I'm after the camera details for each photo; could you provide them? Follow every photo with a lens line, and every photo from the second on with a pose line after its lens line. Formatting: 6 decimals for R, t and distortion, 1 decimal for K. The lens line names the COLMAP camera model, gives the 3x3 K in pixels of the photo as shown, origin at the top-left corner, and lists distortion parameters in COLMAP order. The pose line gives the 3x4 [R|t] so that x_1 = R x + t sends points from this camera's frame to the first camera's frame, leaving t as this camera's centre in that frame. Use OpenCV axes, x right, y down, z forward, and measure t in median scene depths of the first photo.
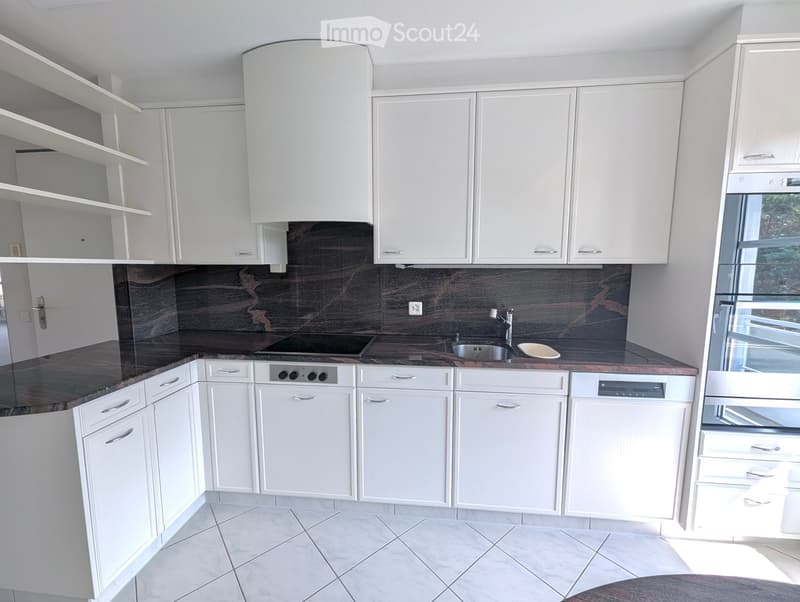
lens RADIAL K [[326.8, 0, 400.0], [0, 326.8, 301.0], [0, 0, 1]] dist [-0.013171, -0.000199]
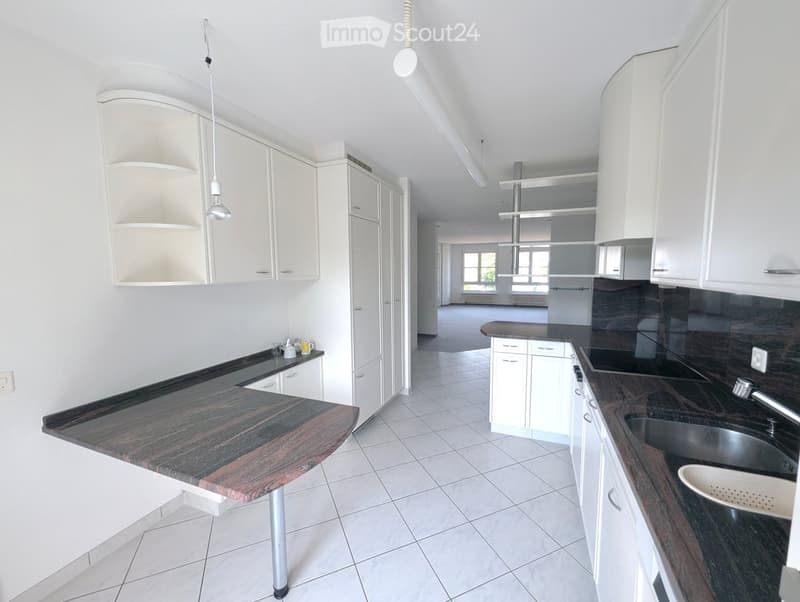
lens RADIAL K [[326.8, 0, 400.0], [0, 326.8, 301.0], [0, 0, 1]] dist [-0.013171, -0.000199]
pose [[-0.285082, 0.090606, -0.954211, 0.800853], [-0.099655, 0.987325, 0.123524, -0.091890], [0.953309, 0.130306, -0.272439, 0.518376]]
